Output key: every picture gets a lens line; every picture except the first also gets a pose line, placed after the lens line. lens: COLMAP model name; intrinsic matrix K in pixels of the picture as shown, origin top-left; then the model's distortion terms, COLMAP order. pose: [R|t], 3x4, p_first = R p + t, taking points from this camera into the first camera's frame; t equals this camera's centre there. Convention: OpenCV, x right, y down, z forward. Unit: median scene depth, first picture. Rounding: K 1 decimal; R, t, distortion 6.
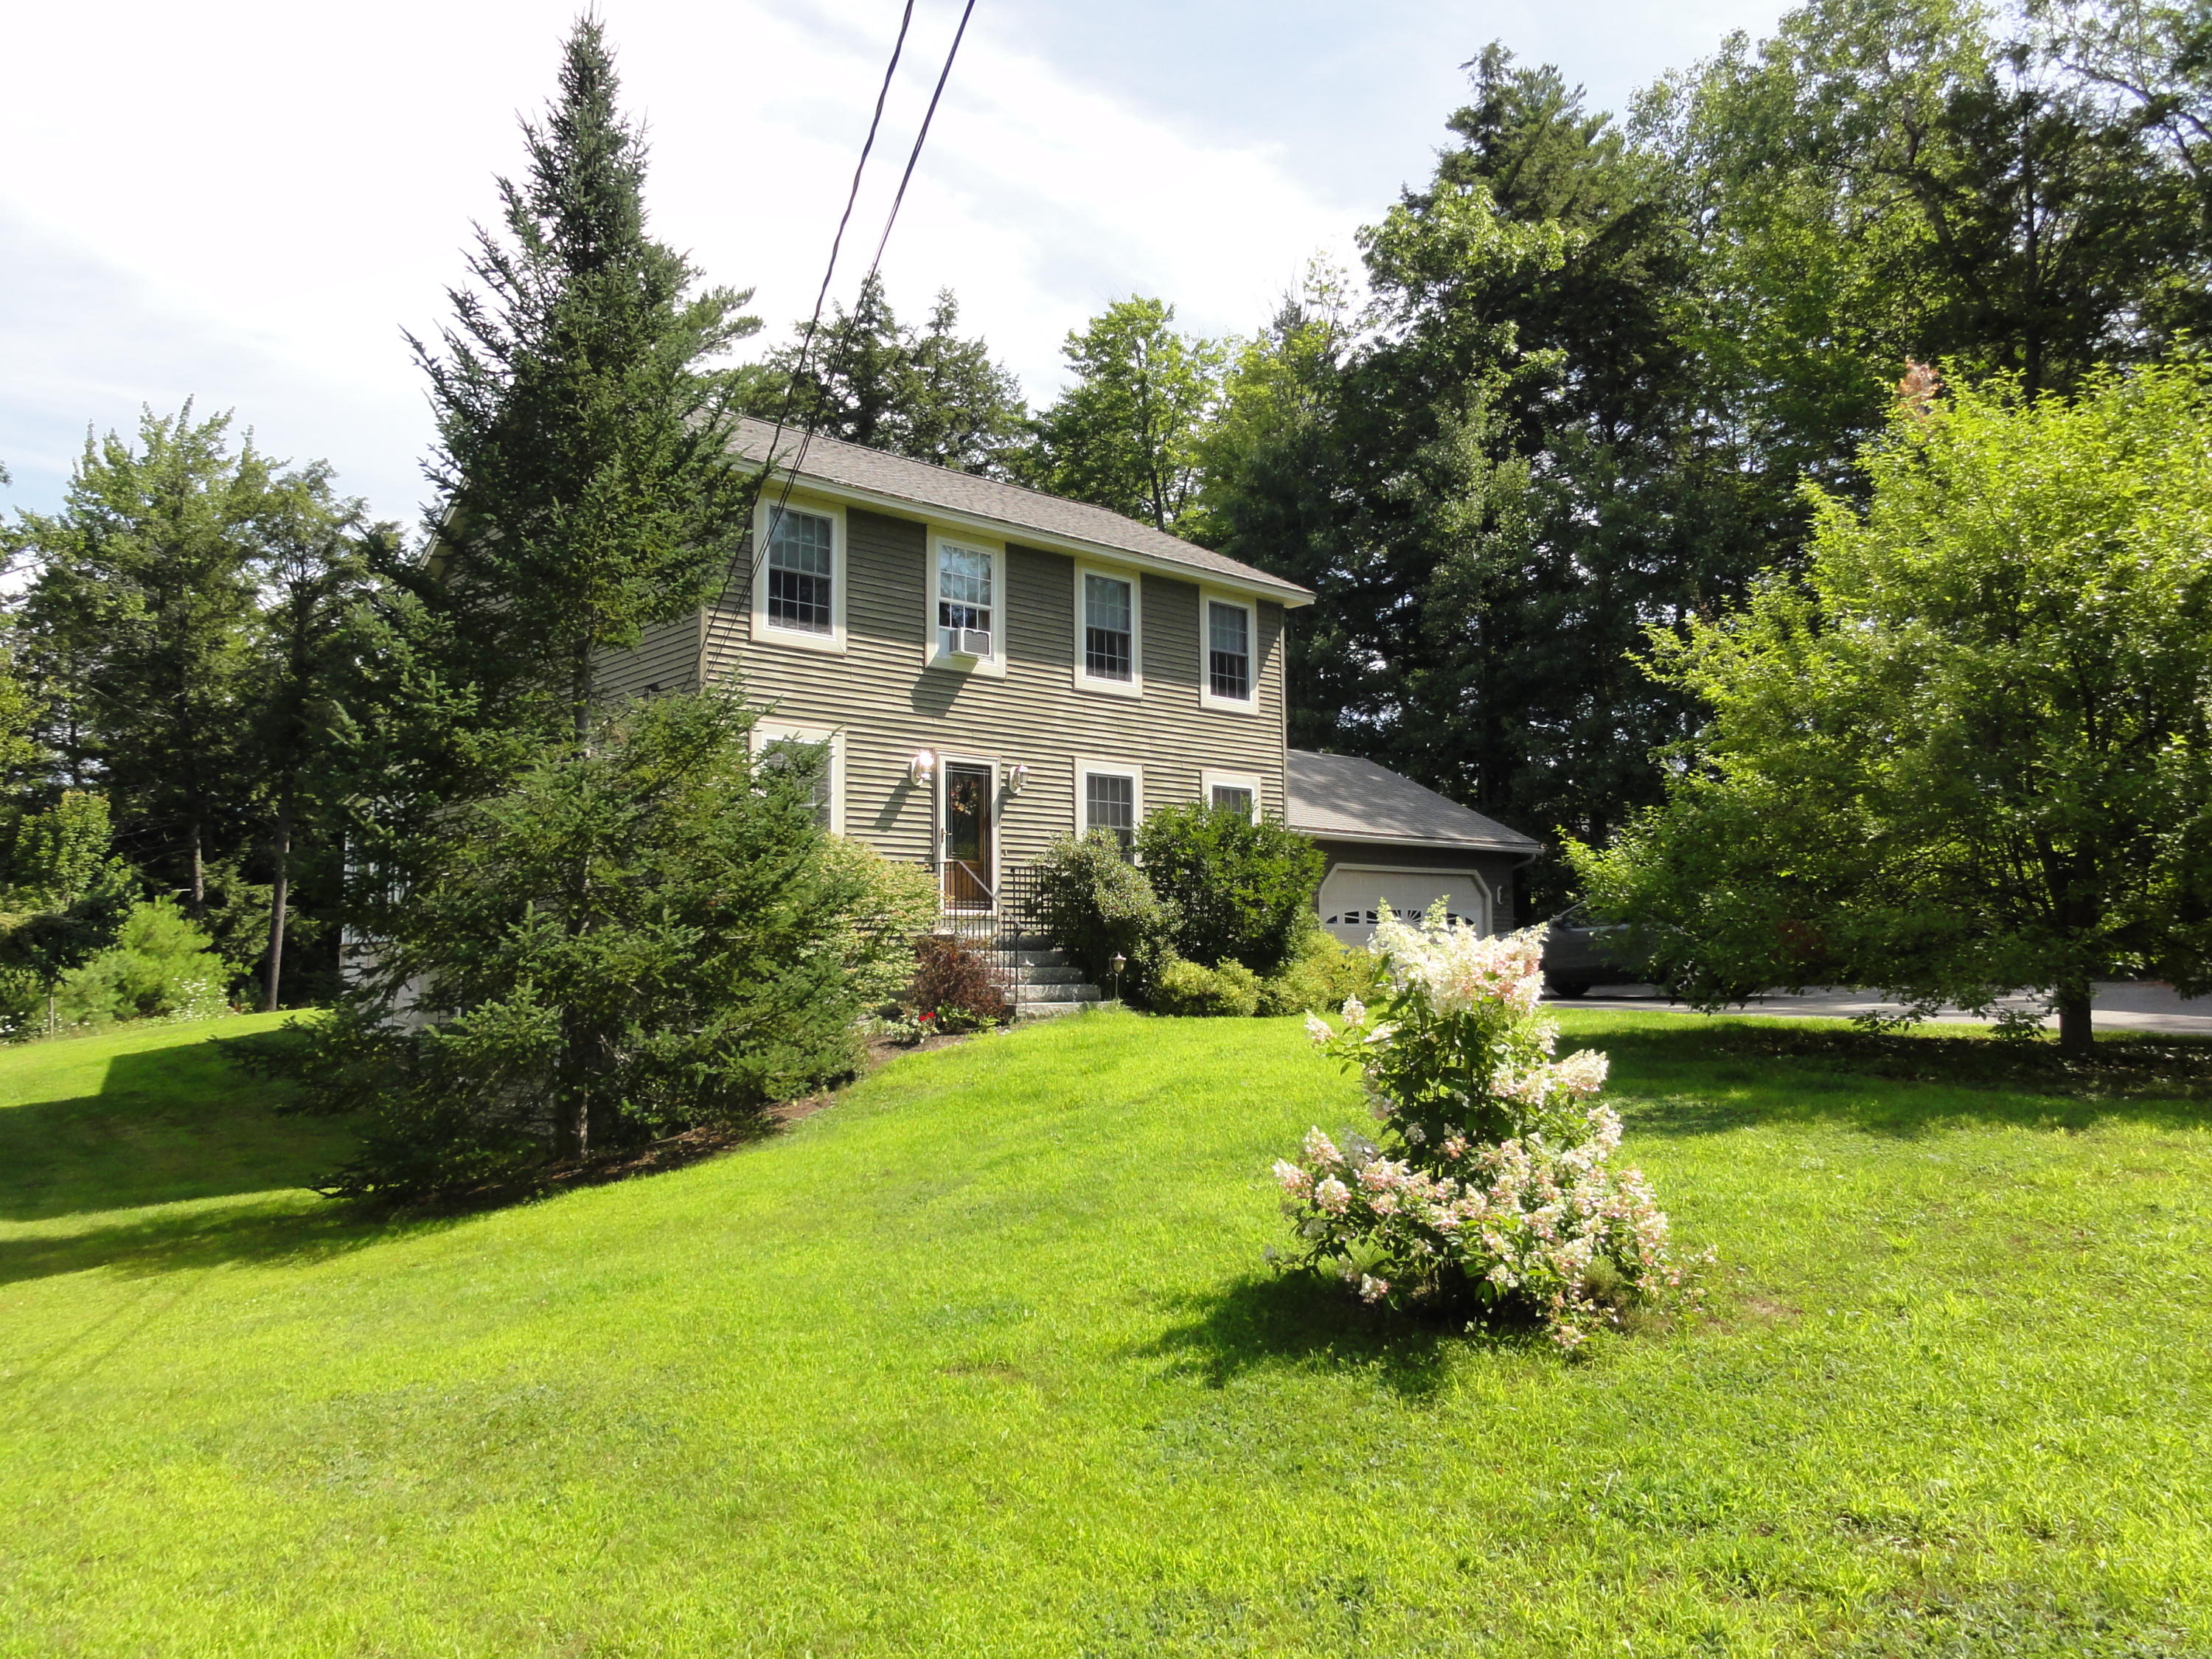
lens RADIAL K [[1564.7, 0, 1108.4], [0, 1564.7, 823.8], [0, 0, 1]] dist [0.017486, -0.027655]
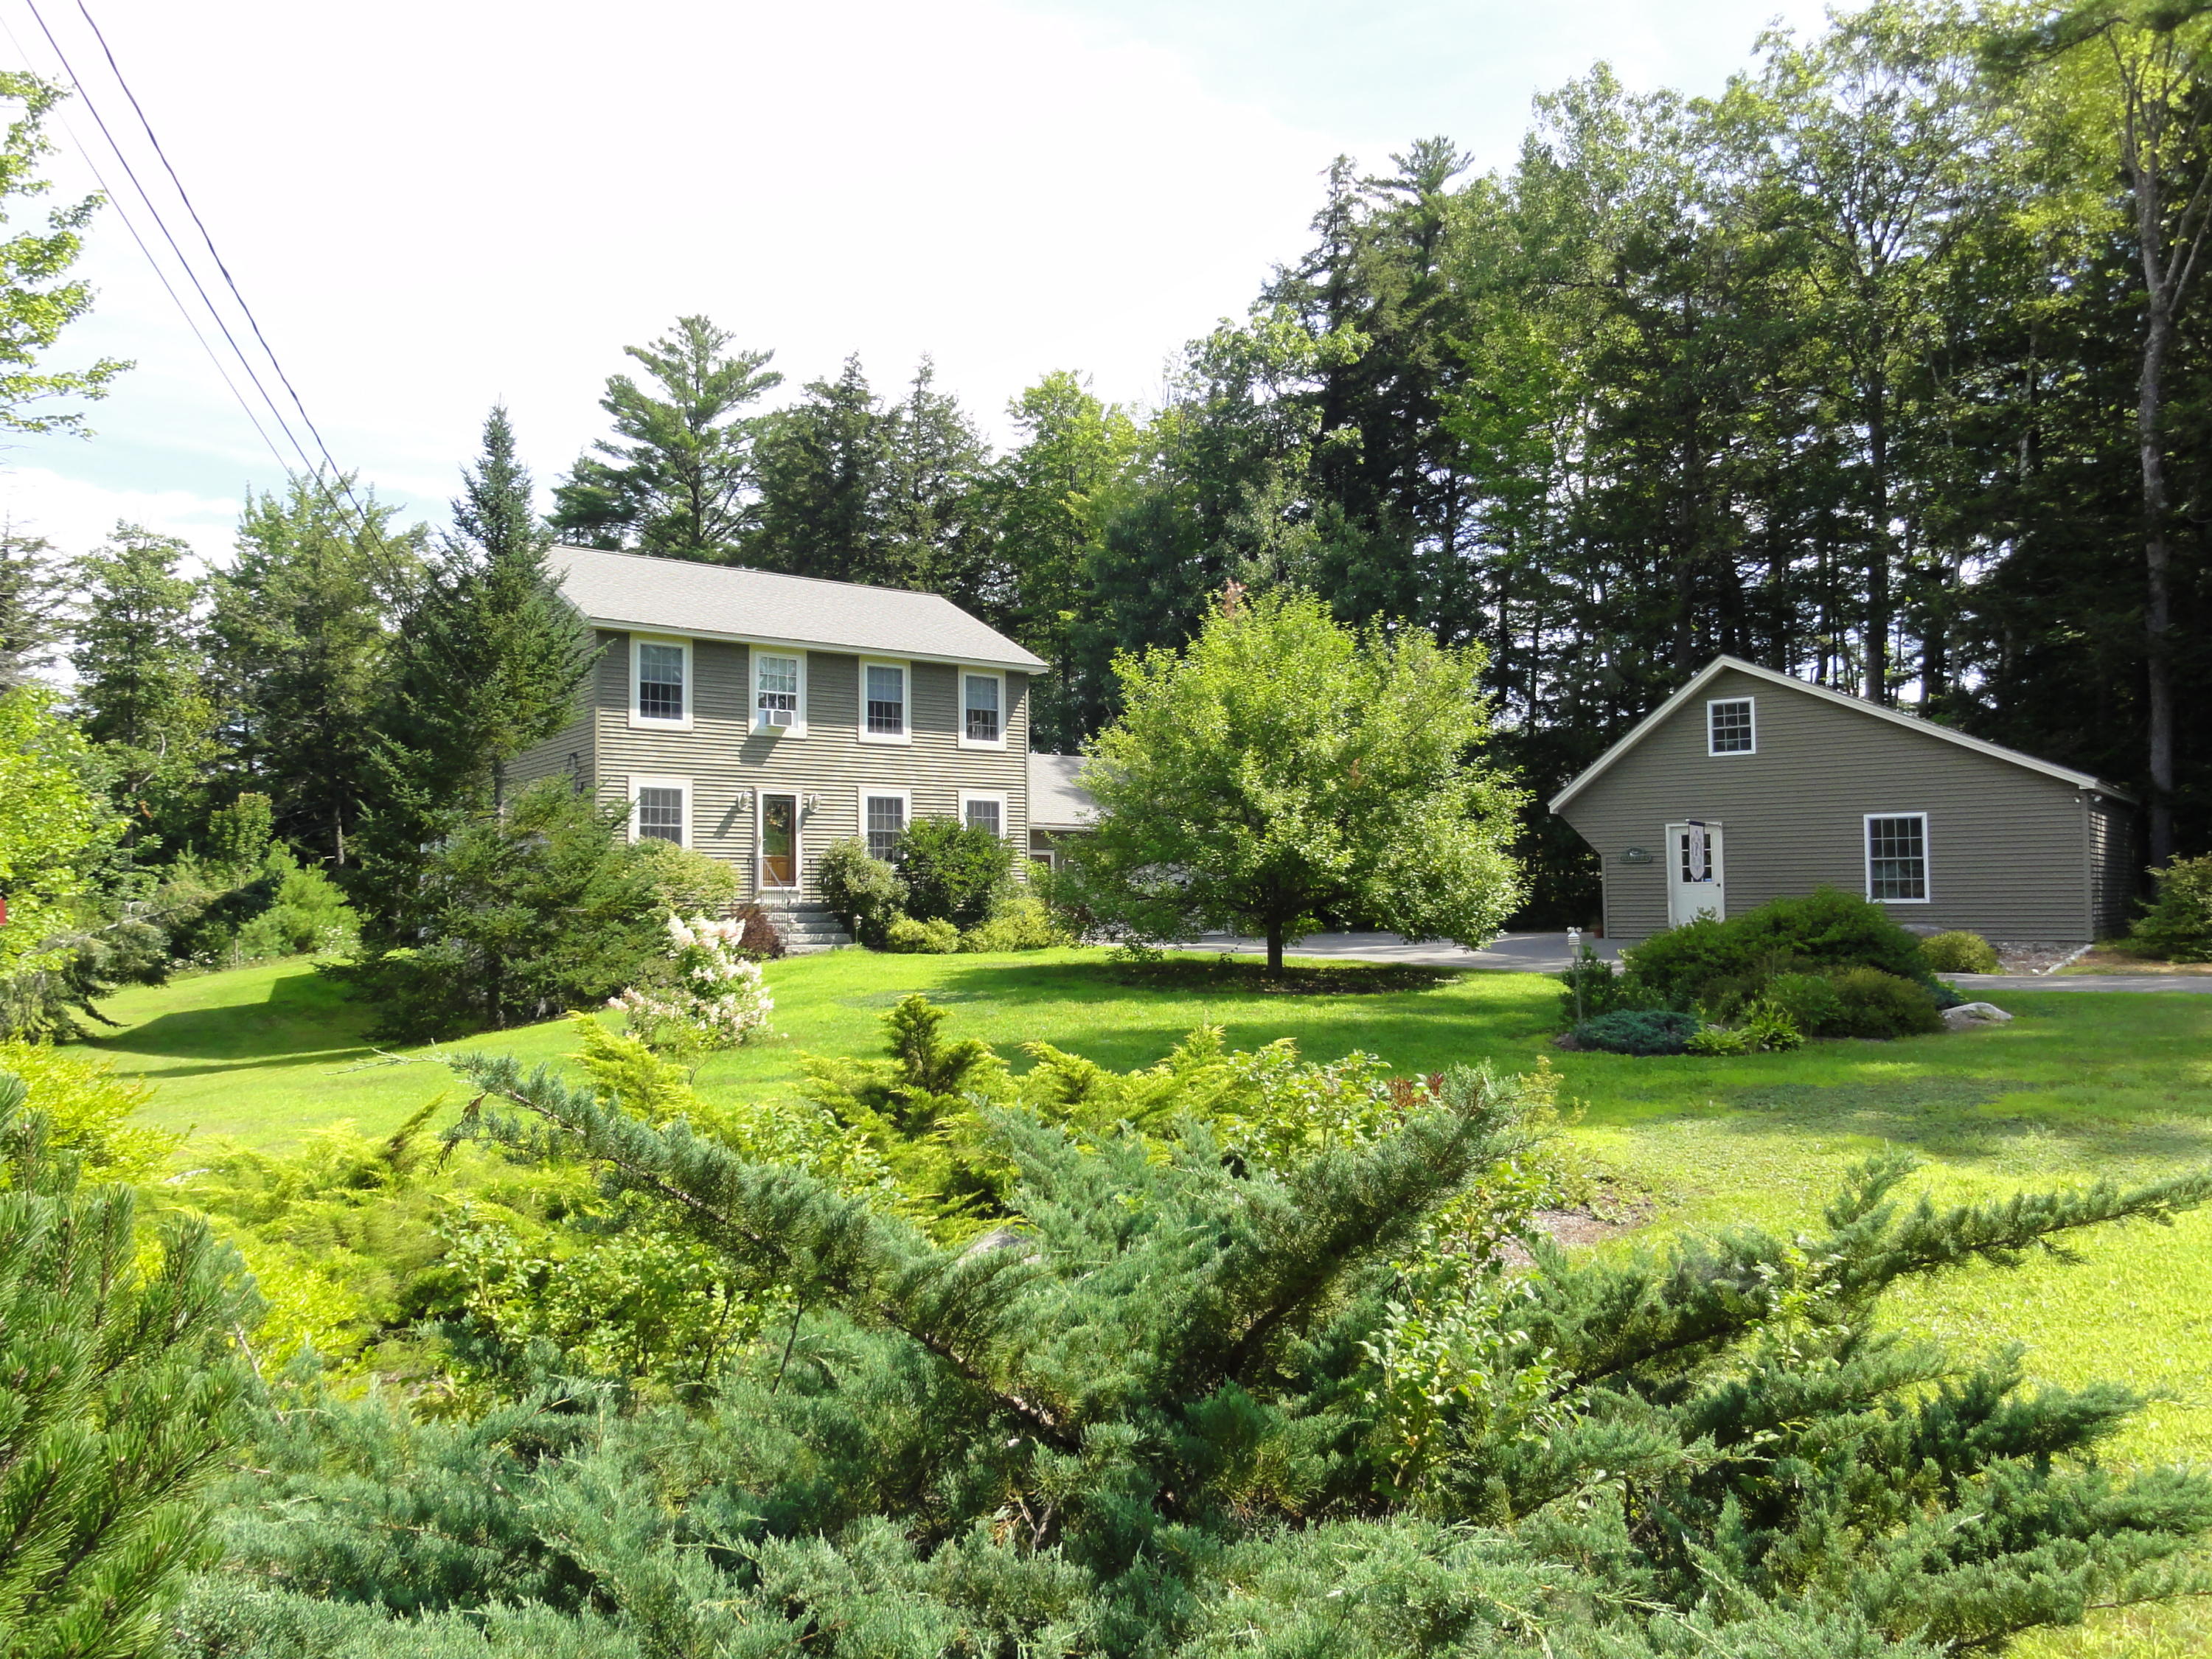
lens RADIAL K [[1564.7, 0, 1105.4], [0, 1564.7, 836.7], [0, 0, 1]] dist [0.017486, -0.027655]
pose [[0.996339, -0.004183, -0.085392, 0.345892], [0.008112, 0.998922, 0.045708, -0.060534], [0.085109, -0.046233, 0.995298, -0.510836]]
